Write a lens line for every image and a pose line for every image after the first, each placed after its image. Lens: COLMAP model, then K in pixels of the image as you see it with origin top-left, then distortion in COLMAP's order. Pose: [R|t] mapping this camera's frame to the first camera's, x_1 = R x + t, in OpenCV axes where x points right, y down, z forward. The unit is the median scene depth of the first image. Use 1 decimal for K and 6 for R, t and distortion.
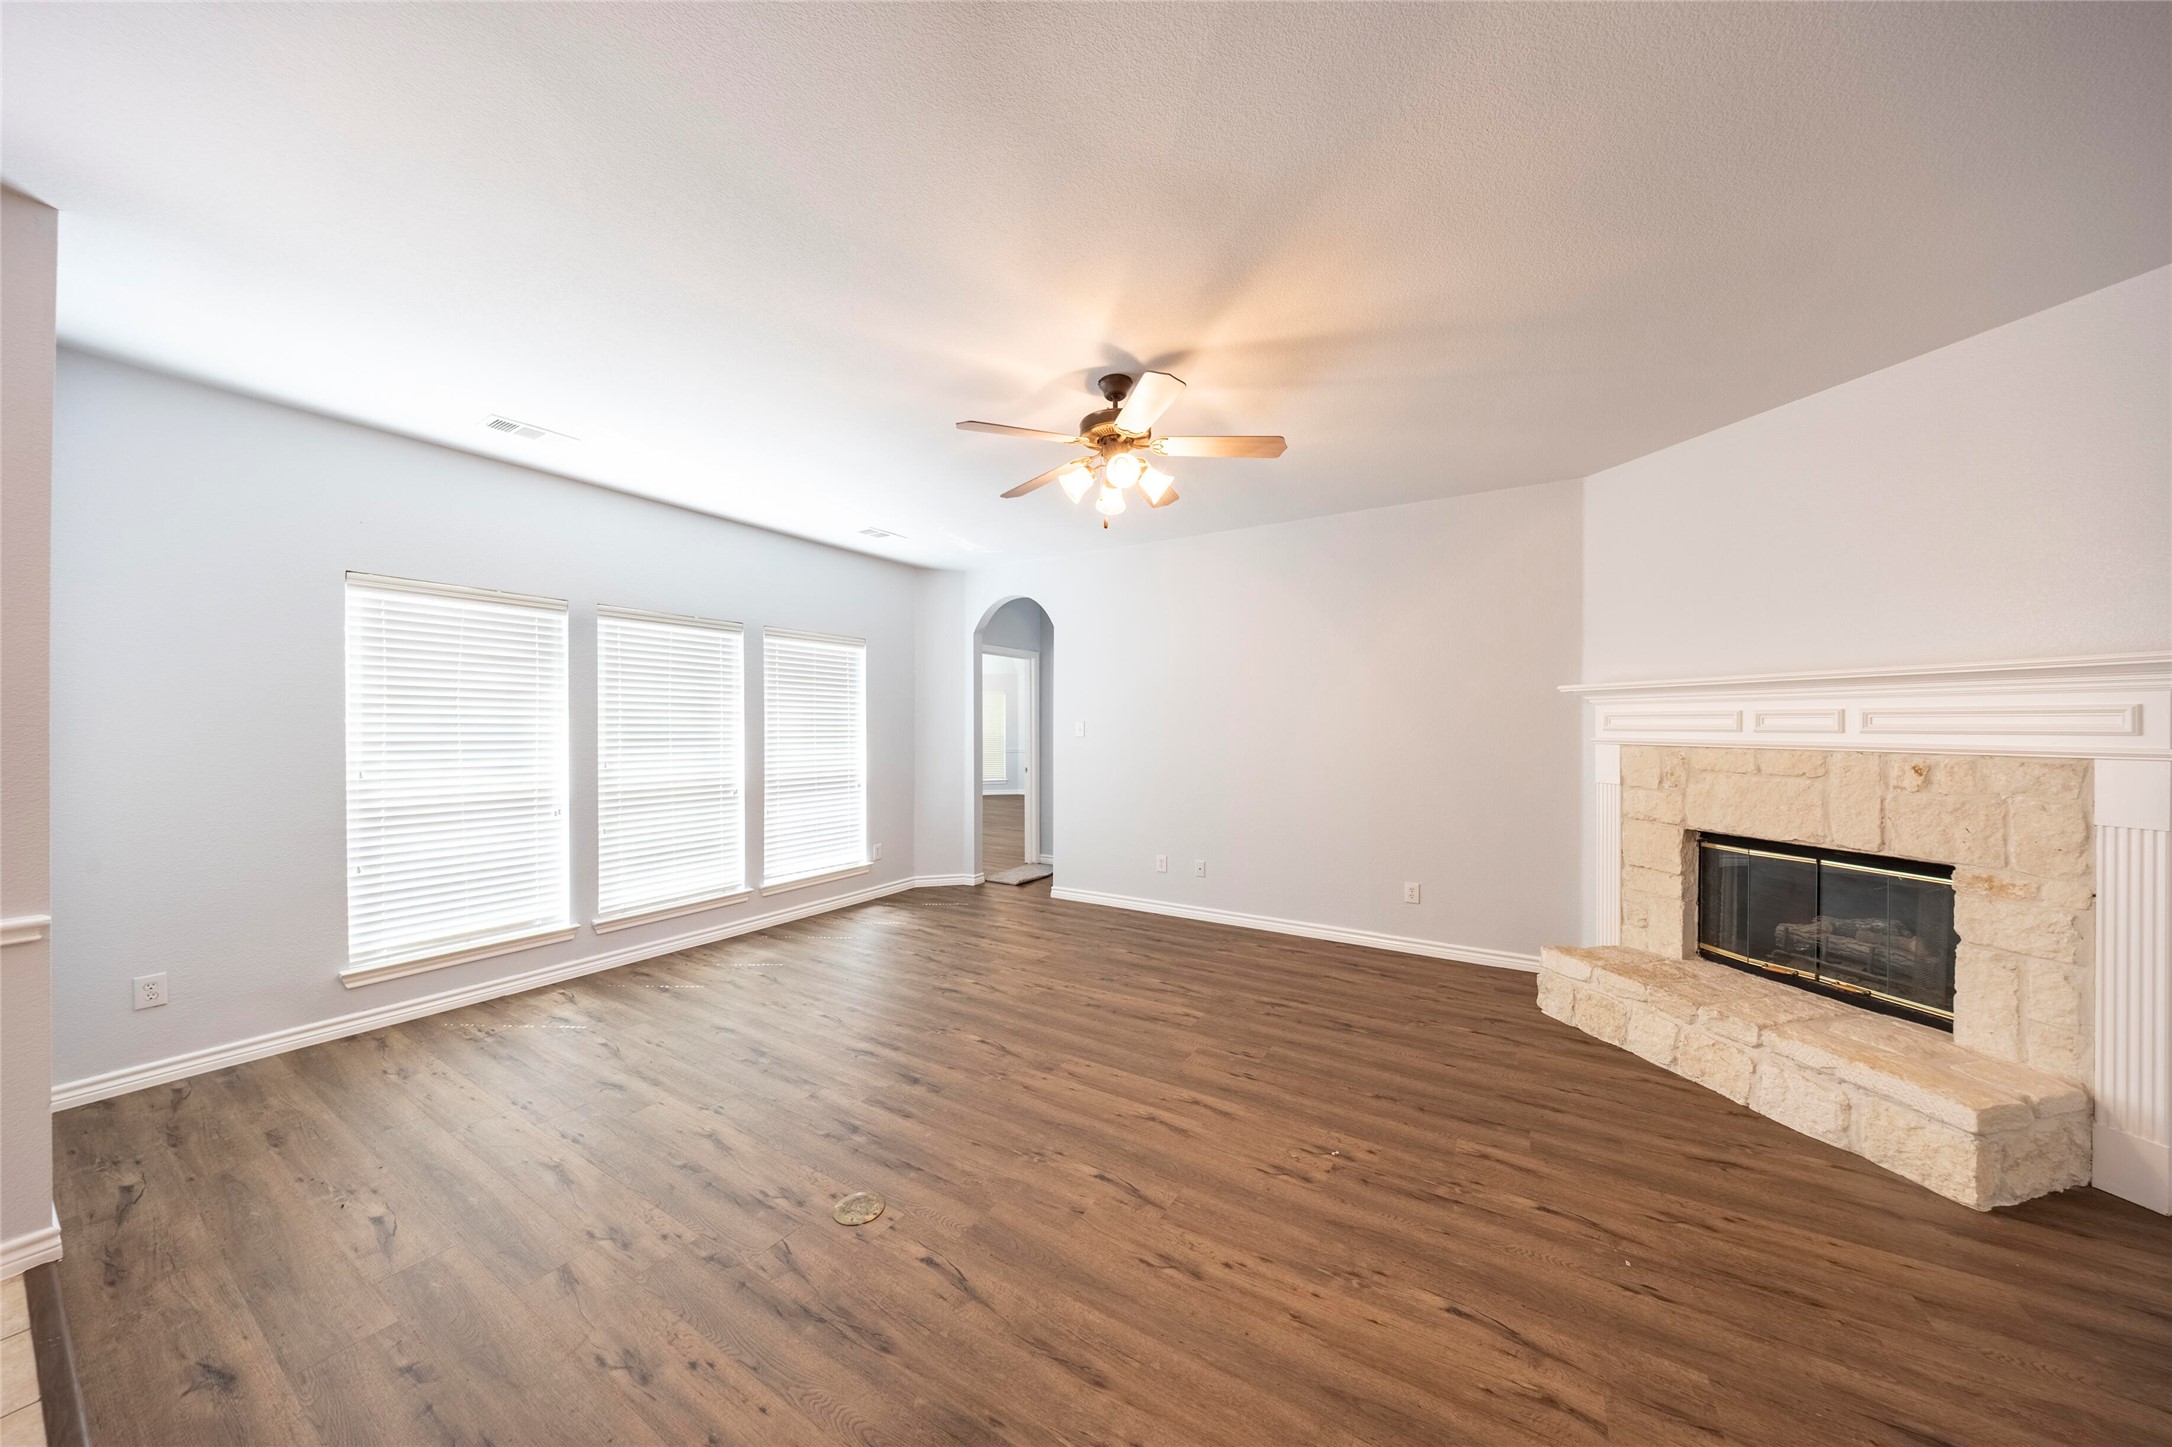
lens RADIAL K [[759.5, 0, 1099.6], [0, 759.5, 730.4], [0, 0, 1]] dist [-0.007274, -0.001079]
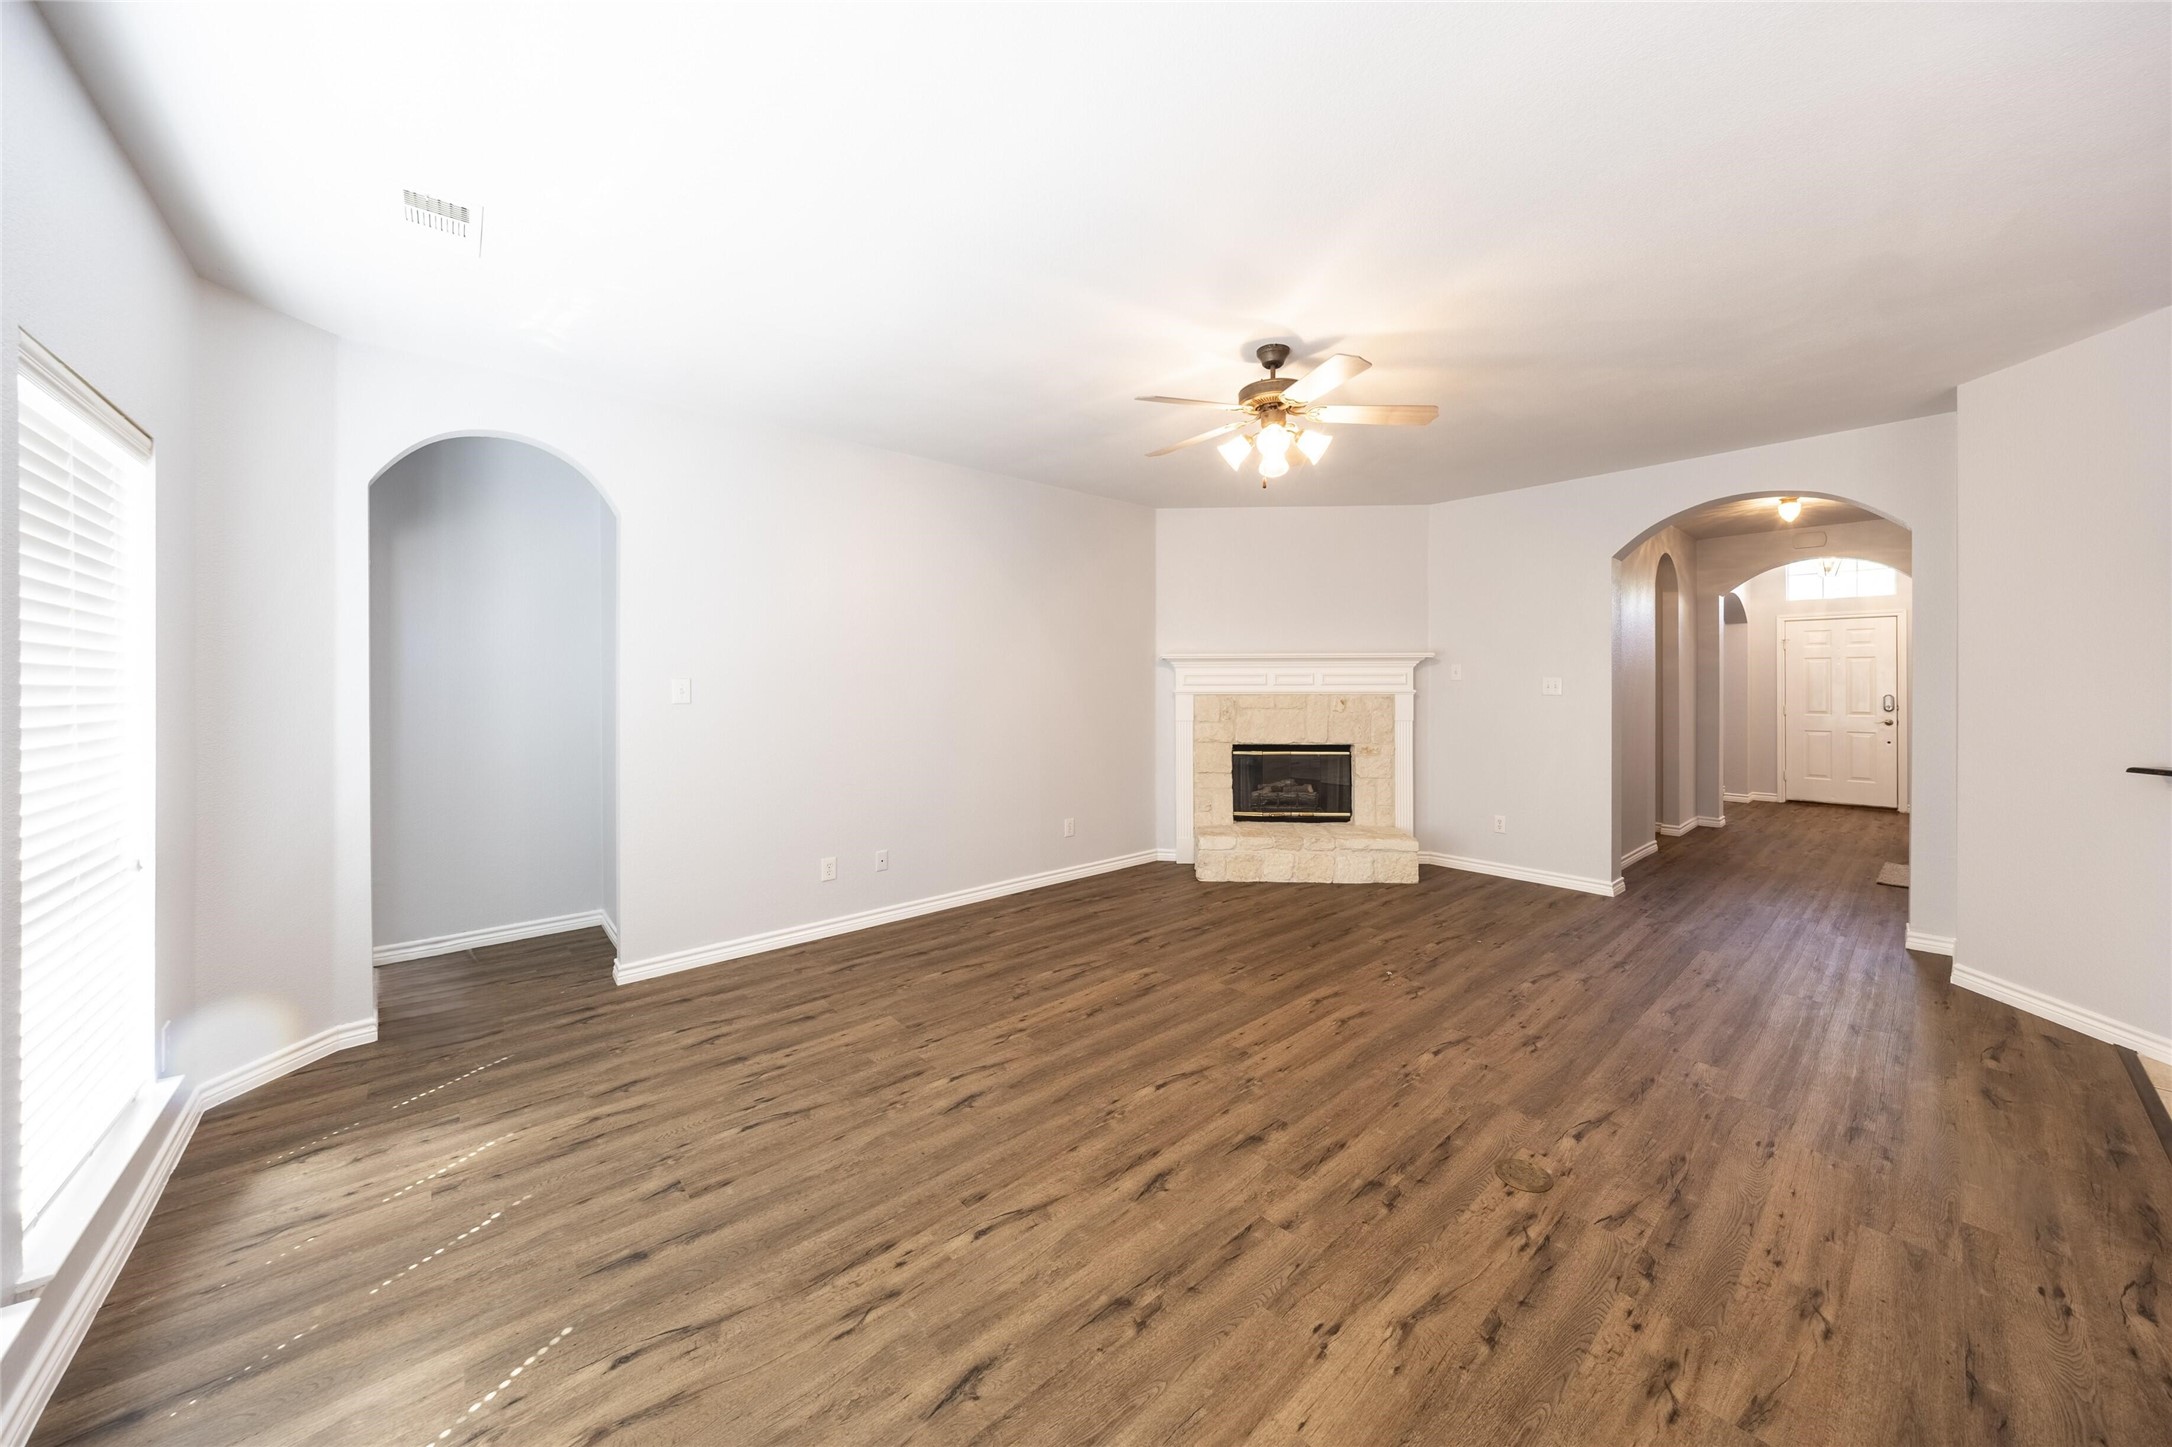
lens RADIAL K [[759.5, 0, 1149.6], [0, 759.5, 676.6], [0, 0, 1]] dist [-0.007274, -0.001079]
pose [[0.245345, 0.001701, 0.969434, -0.939781], [0.013593, 0.999894, -0.005194, -0.012655], [-0.969340, 0.014452, 0.245296, 0.825363]]
